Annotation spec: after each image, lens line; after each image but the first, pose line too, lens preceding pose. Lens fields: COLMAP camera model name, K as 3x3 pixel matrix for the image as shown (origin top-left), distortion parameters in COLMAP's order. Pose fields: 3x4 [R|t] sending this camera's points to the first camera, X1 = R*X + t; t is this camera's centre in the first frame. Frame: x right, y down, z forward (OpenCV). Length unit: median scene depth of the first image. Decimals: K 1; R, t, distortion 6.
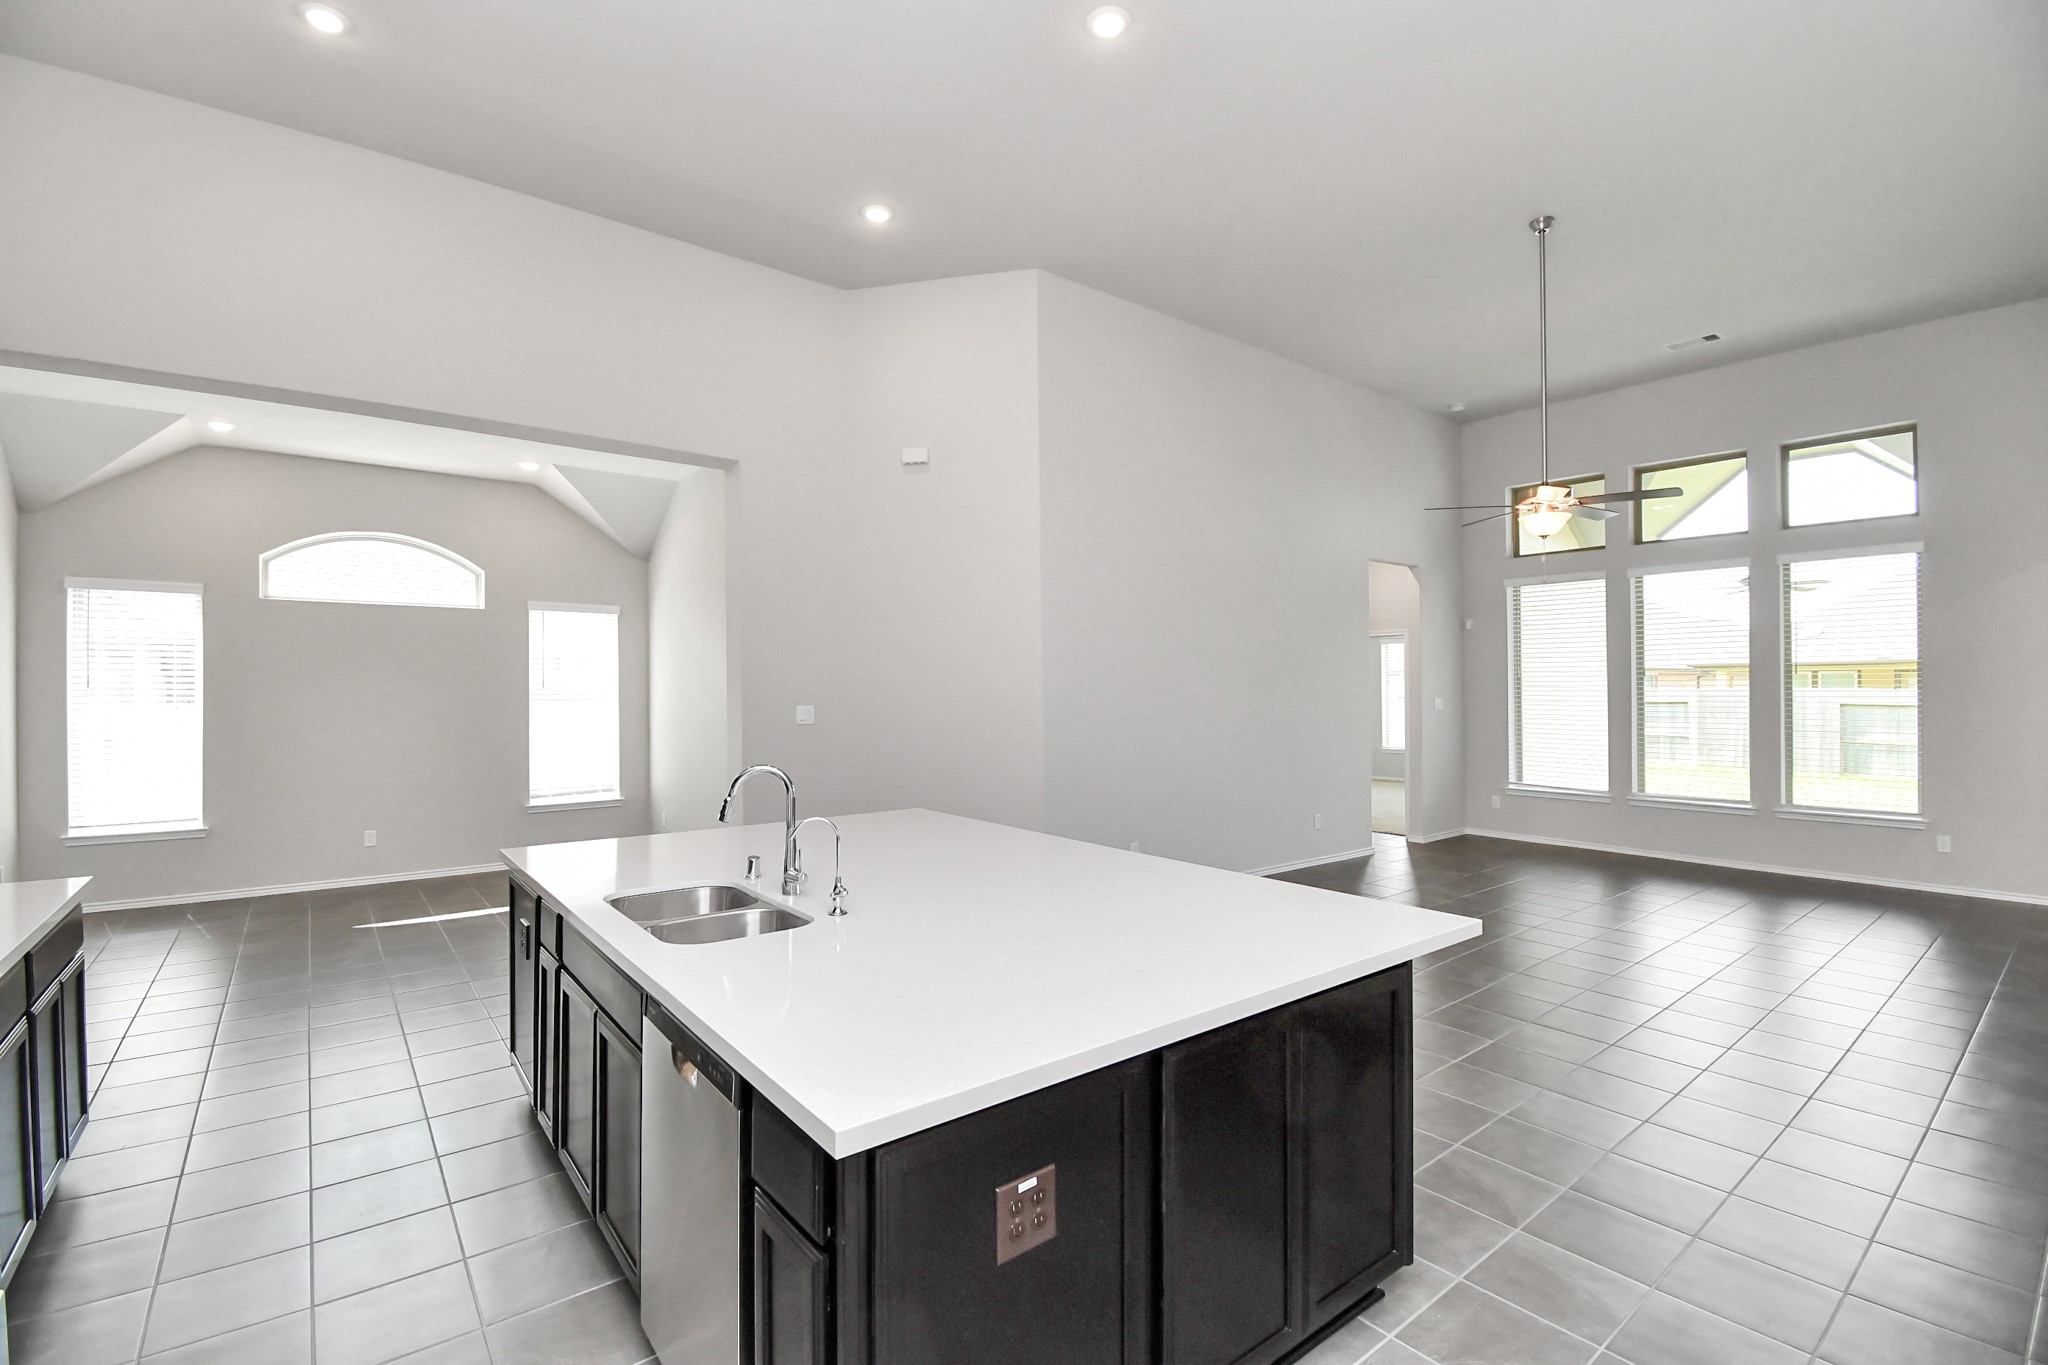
lens RADIAL K [[943.0, 0, 1022.4], [0, 943.0, 687.1], [0, 0, 1]] dist [0.002695, -0.001501]
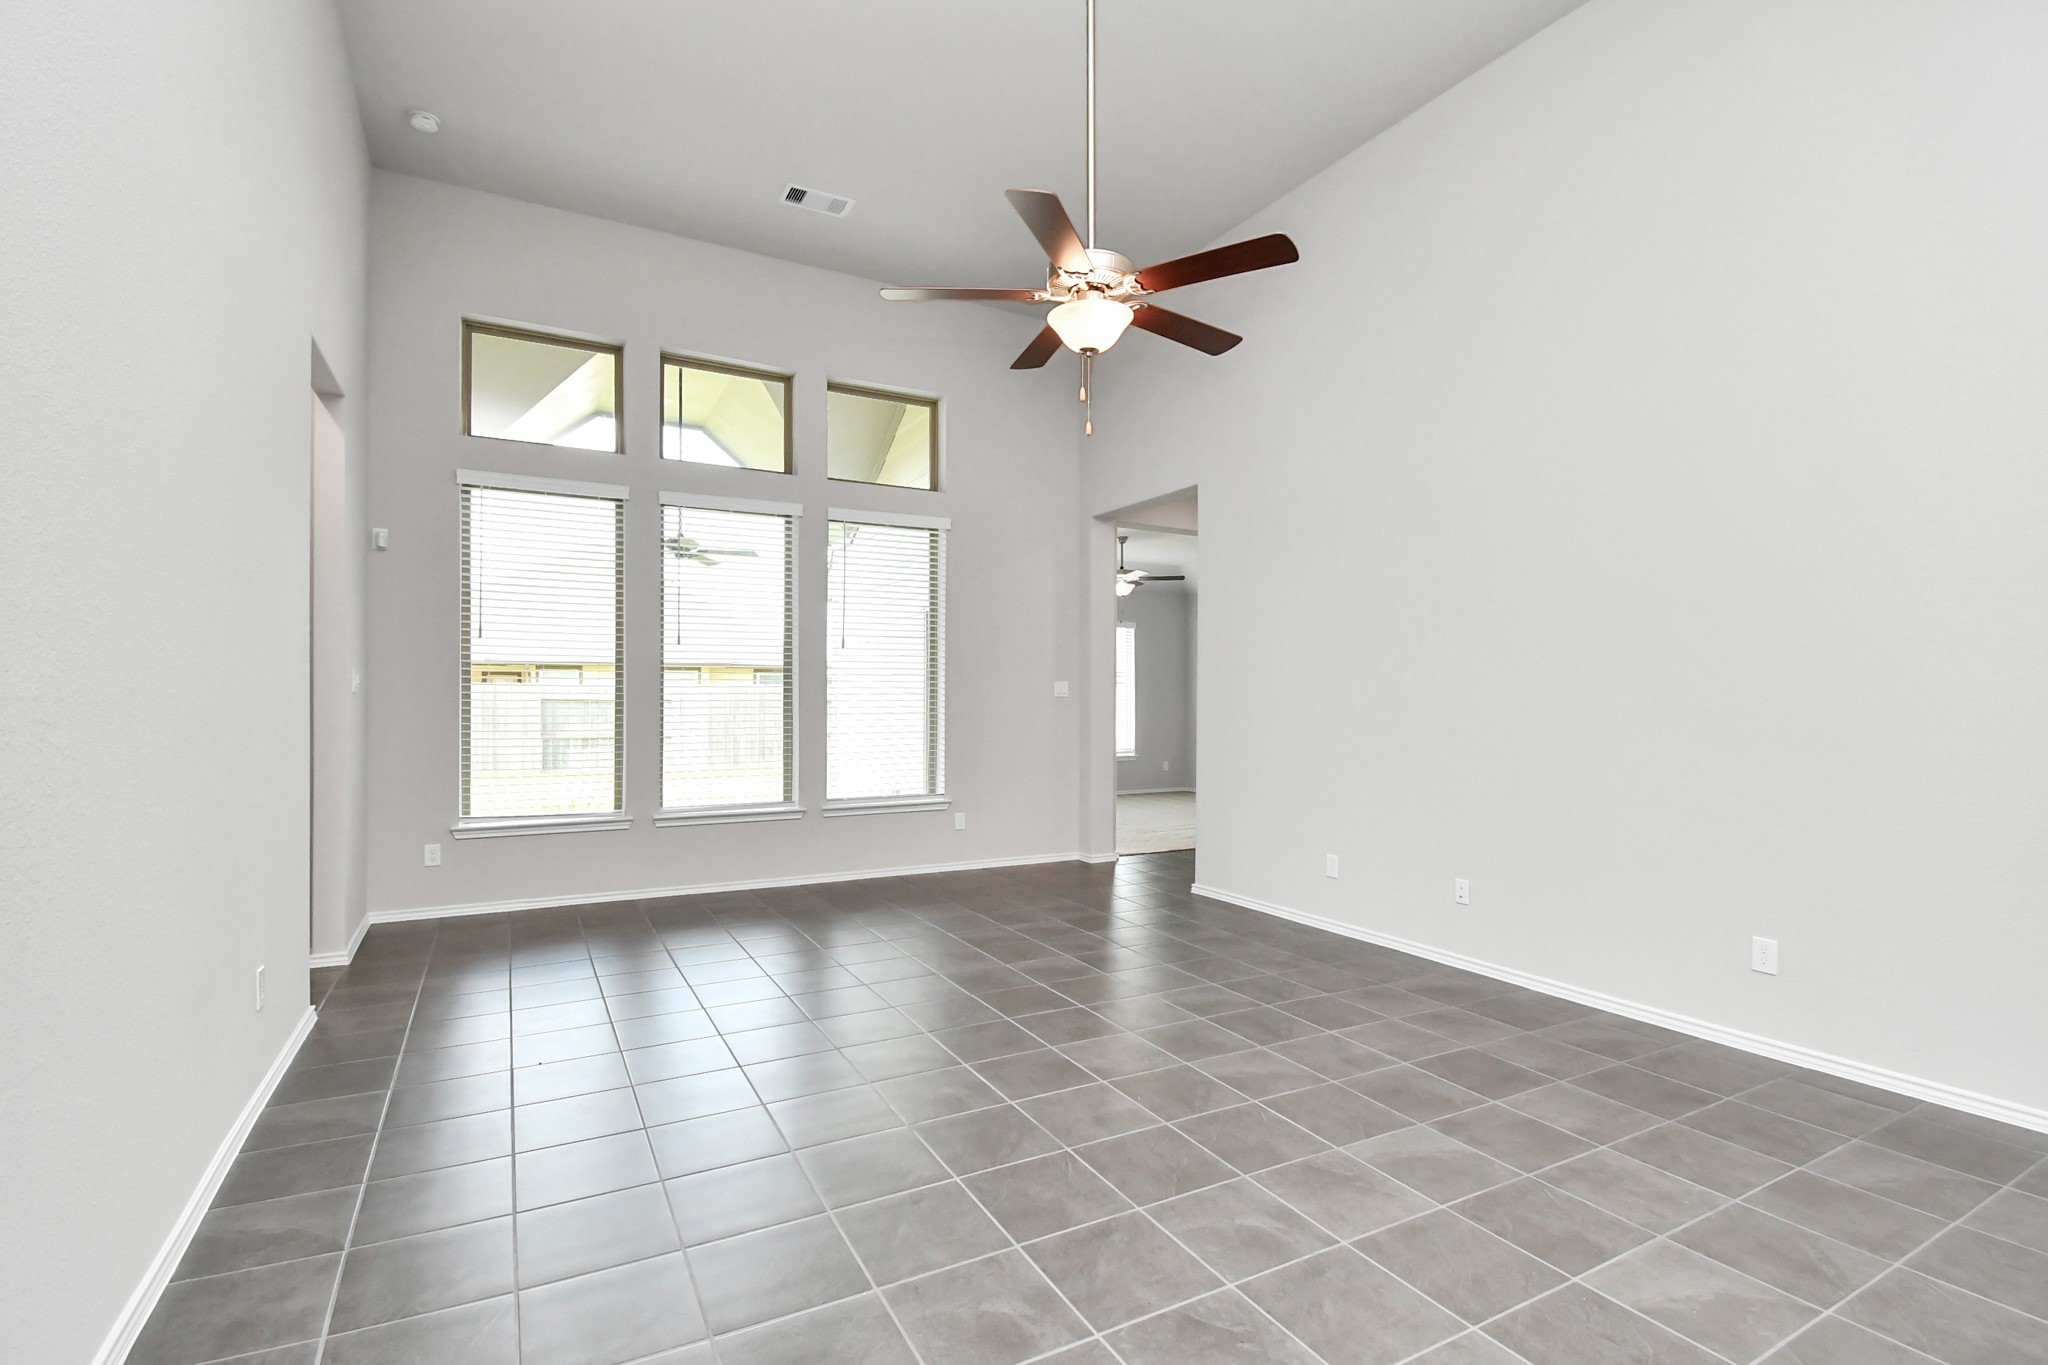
lens RADIAL K [[943.0, 0, 1021.1], [0, 943.0, 689.3], [0, 0, 1]] dist [0.002695, -0.001501]
pose [[0.157398, 0.013418, 0.987444, -0.007286], [-0.004452, 0.999907, -0.012878, 0.030616], [-0.987525, -0.002369, 0.157443, 0.628372]]
